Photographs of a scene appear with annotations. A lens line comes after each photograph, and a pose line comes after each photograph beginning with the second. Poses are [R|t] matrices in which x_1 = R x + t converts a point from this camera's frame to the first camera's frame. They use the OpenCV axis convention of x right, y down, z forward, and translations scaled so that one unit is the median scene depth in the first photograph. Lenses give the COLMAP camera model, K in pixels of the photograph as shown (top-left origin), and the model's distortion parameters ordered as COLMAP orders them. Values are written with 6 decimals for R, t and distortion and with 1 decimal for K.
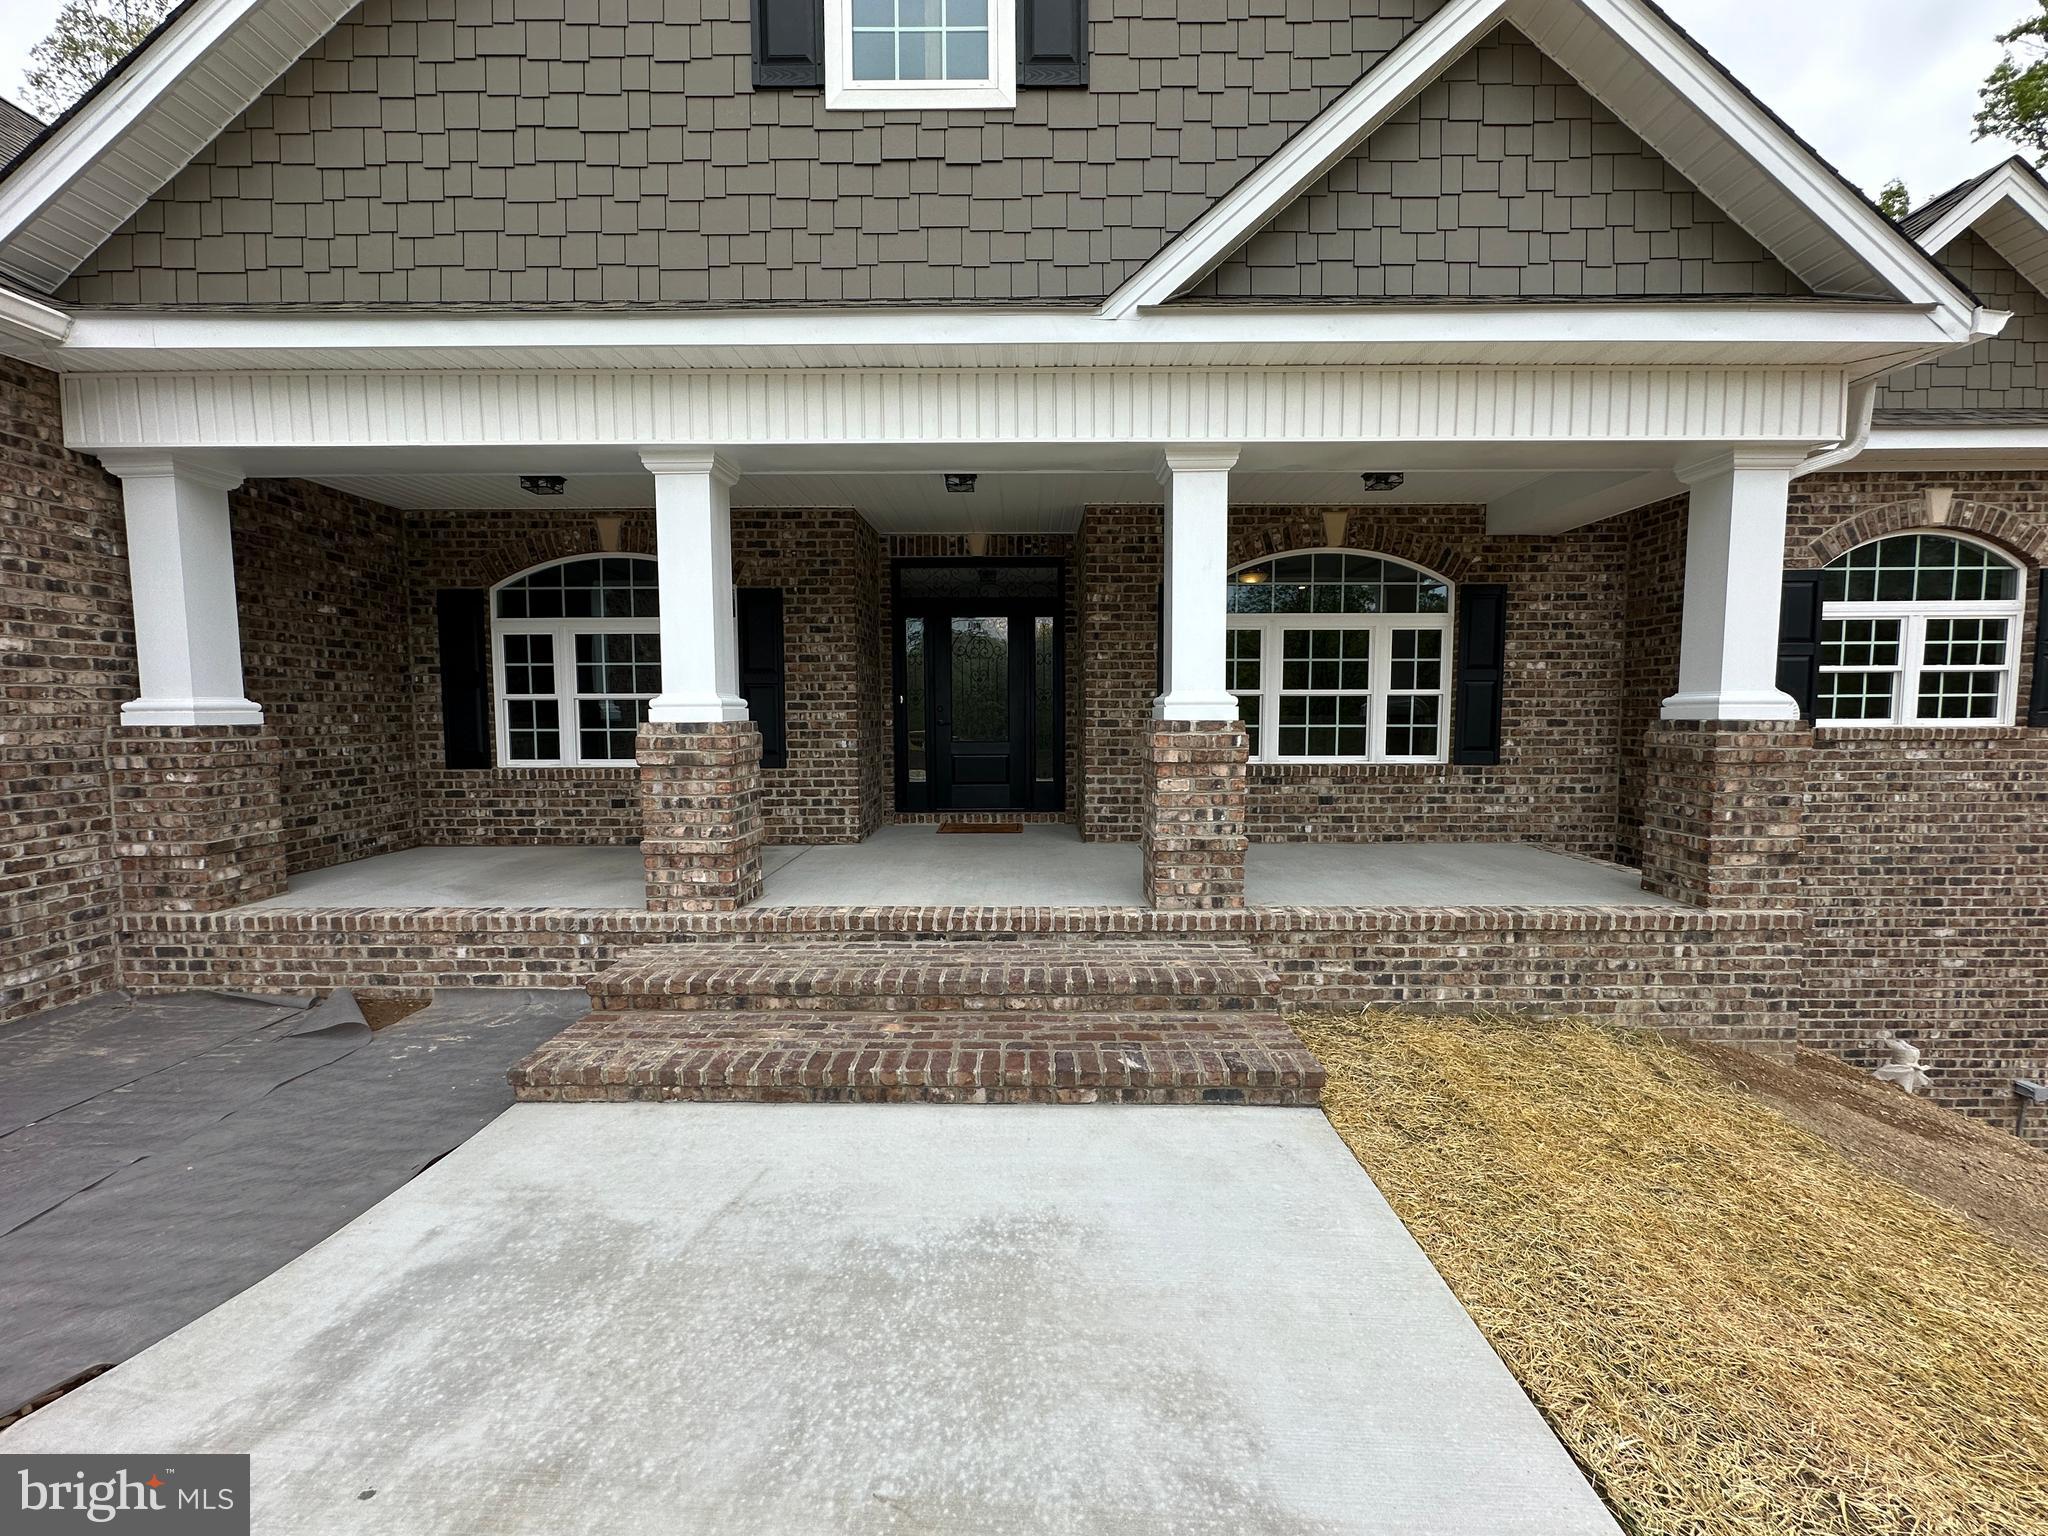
lens RADIAL K [[809.3, 0, 1027.7], [0, 809.3, 768.4], [0, 0, 1]] dist [-0.002530, -0.000273]
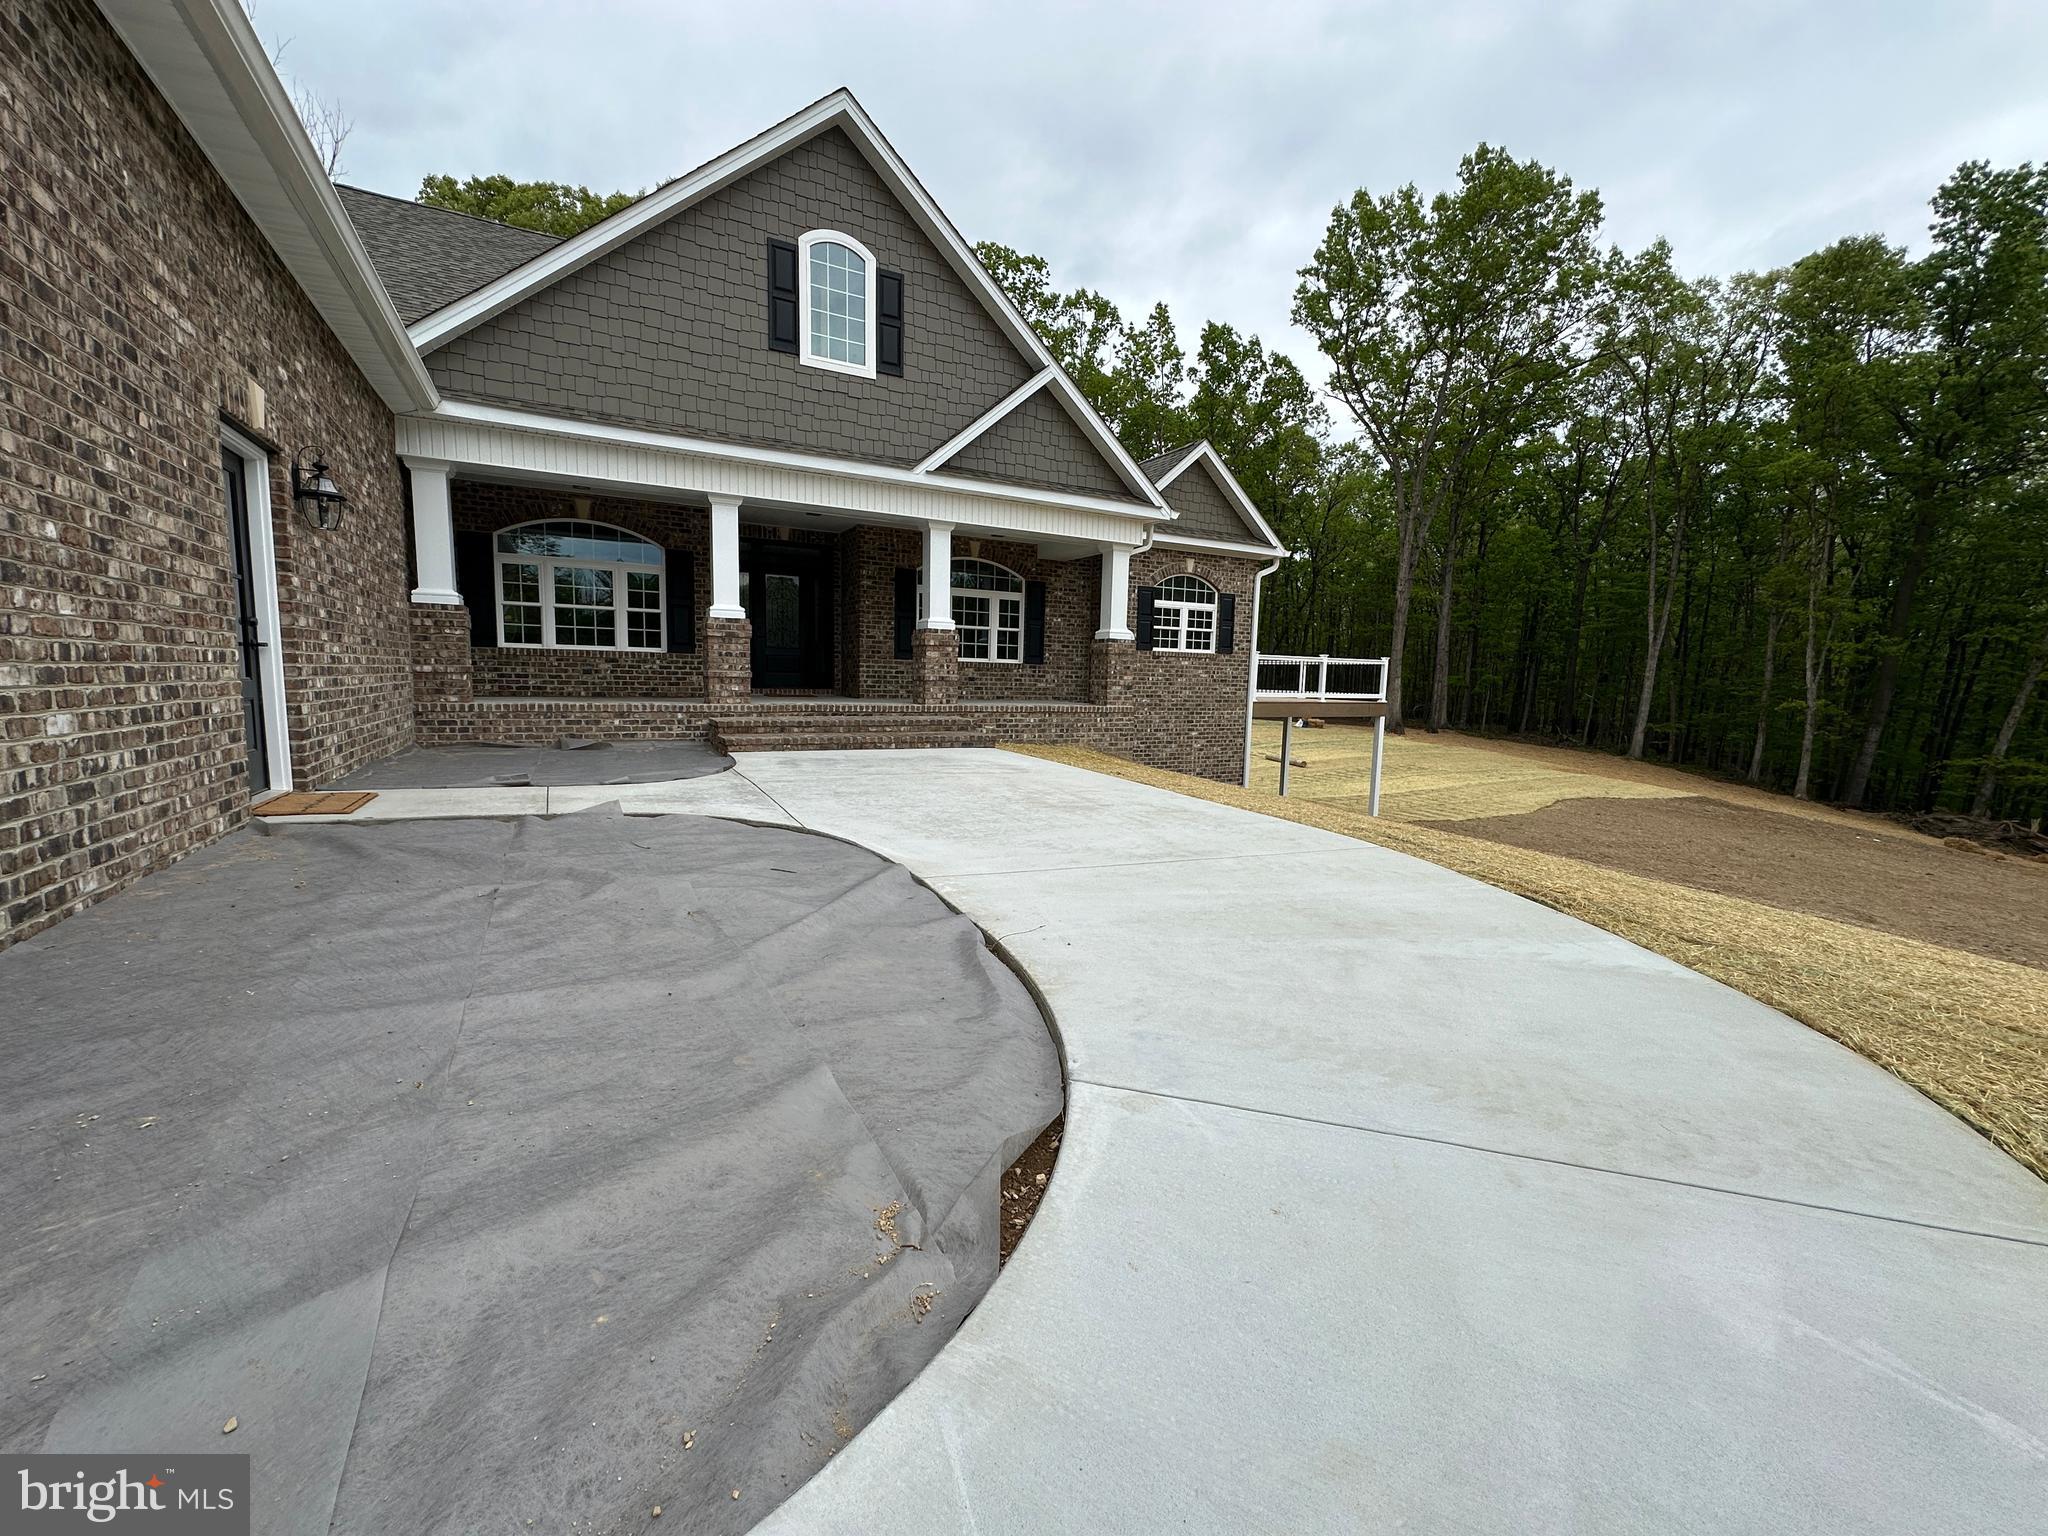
lens RADIAL K [[809.3, 0, 1027.7], [0, 809.3, 768.4], [0, 0, 1]] dist [-0.002530, -0.000273]
pose [[0.873645, -0.030943, 0.485580, -0.666596], [0.008776, 0.998816, 0.047859, 0.215907], [-0.486485, -0.037551, 0.872881, -1.143440]]
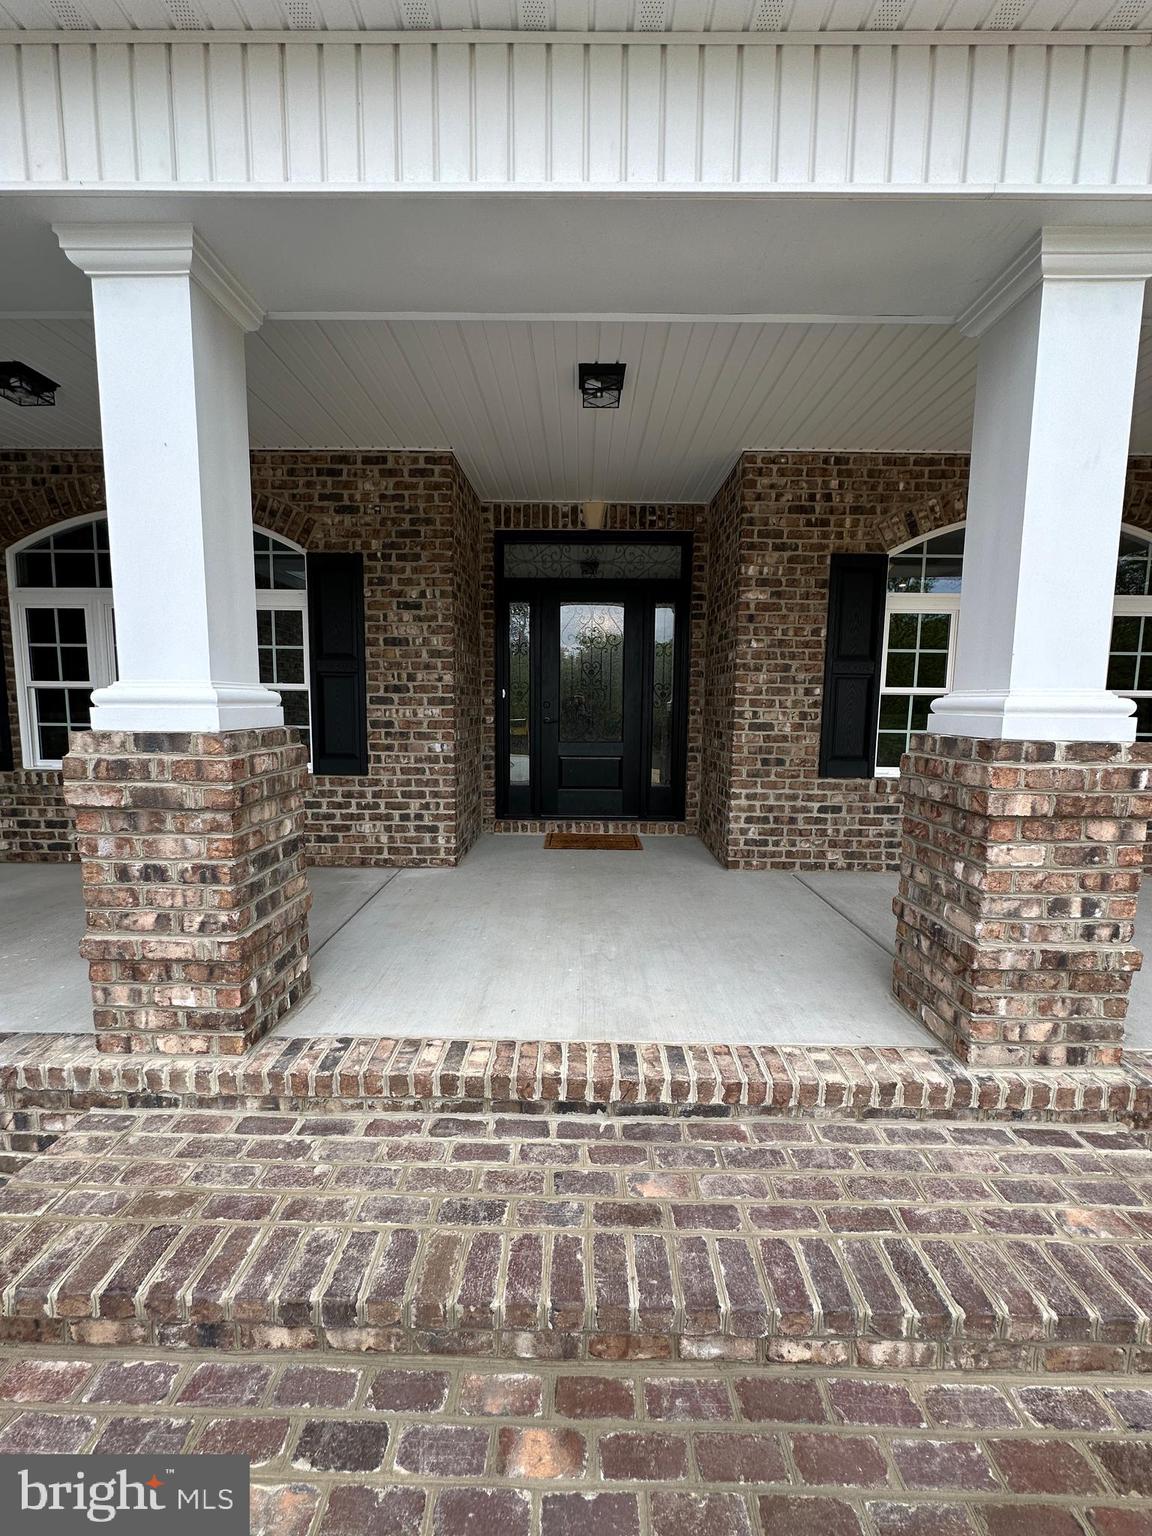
lens RADIAL K [[607.0, 0, 576.0], [0, 607.0, 768.0], [0, 0, 1]] dist [-0.002530, -0.000273]
pose [[0.999873, 0.014692, -0.006251, -0.103977], [-0.014446, 0.999183, 0.037740, -0.043157], [0.006800, -0.037645, 0.999268, 0.482247]]
